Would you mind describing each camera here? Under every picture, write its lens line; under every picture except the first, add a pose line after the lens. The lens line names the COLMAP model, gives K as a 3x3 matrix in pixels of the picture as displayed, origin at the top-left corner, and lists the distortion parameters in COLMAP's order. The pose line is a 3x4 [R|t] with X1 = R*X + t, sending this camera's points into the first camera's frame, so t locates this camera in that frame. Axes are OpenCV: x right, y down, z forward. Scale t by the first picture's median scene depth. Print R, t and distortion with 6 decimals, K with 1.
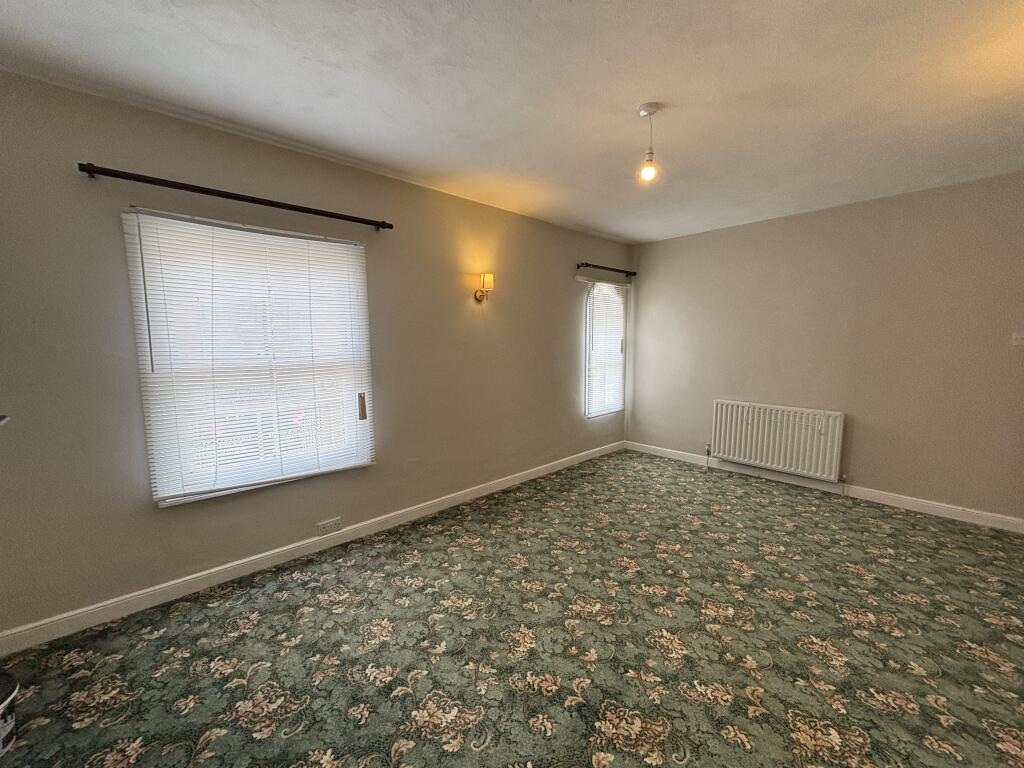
lens RADIAL K [[417.5, 0, 507.3], [0, 417.5, 387.2], [0, 0, 1]] dist [0.000229, -0.002251]
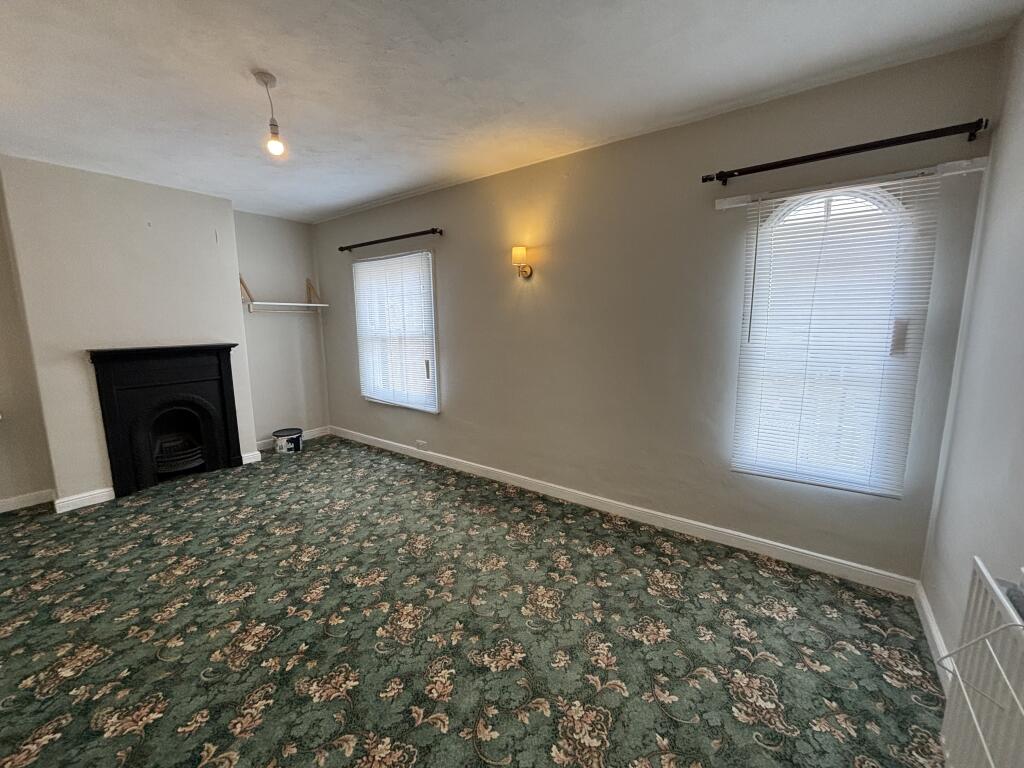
lens RADIAL K [[417.5, 0, 495.3], [0, 417.5, 359.9], [0, 0, 1]] dist [0.000229, -0.002251]
pose [[0.167667, 0.099902, -0.980769, 0.927736], [-0.104153, 0.991080, 0.083146, -0.104144], [0.980326, 0.088209, 0.176577, 0.864240]]
